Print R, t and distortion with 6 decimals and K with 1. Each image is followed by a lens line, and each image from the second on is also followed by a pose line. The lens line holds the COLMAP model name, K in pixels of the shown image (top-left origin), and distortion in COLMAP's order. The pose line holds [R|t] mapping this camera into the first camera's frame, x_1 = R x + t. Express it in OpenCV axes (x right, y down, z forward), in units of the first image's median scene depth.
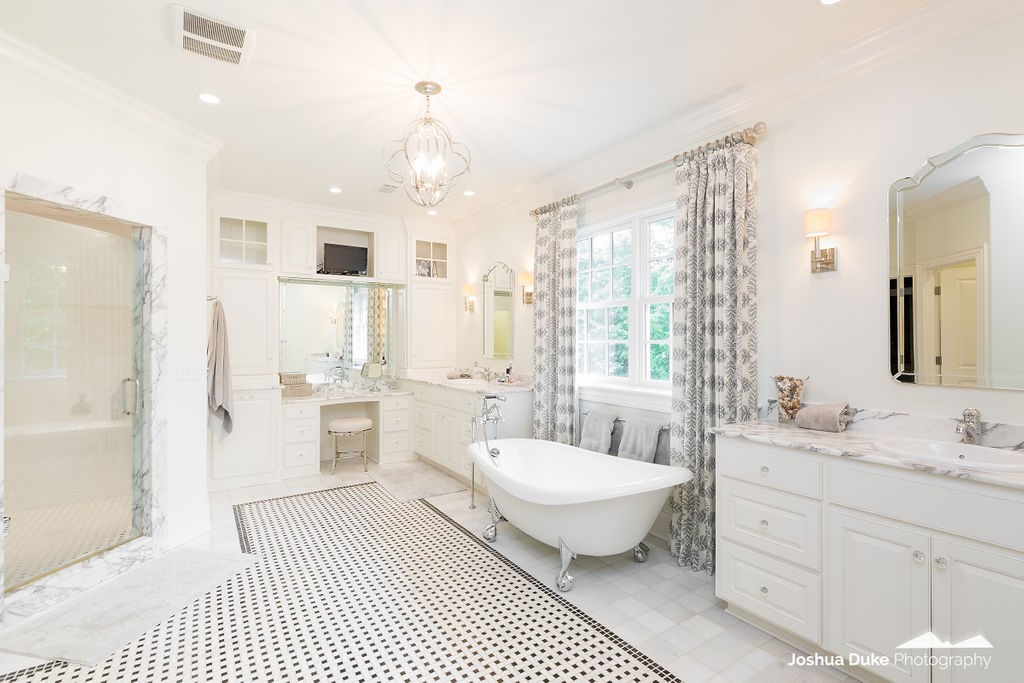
lens RADIAL K [[468.1, 0, 512.6], [0, 468.1, 339.3], [0, 0, 1]] dist [-0.002385, -0.000739]
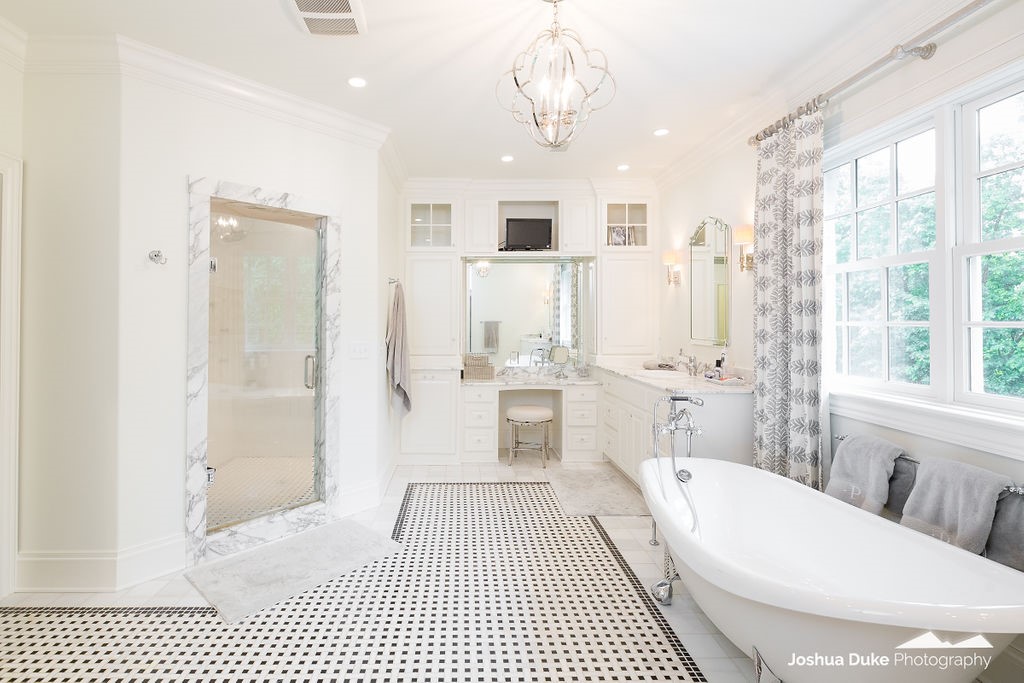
lens RADIAL K [[468.1, 0, 499.2], [0, 468.1, 316.7], [0, 0, 1]] dist [-0.002385, -0.000739]
pose [[0.840623, -0.004286, -0.541603, 0.112403], [0.000387, 0.999973, -0.007313, 0.000070], [0.541620, 0.005938, 0.840602, 0.227123]]
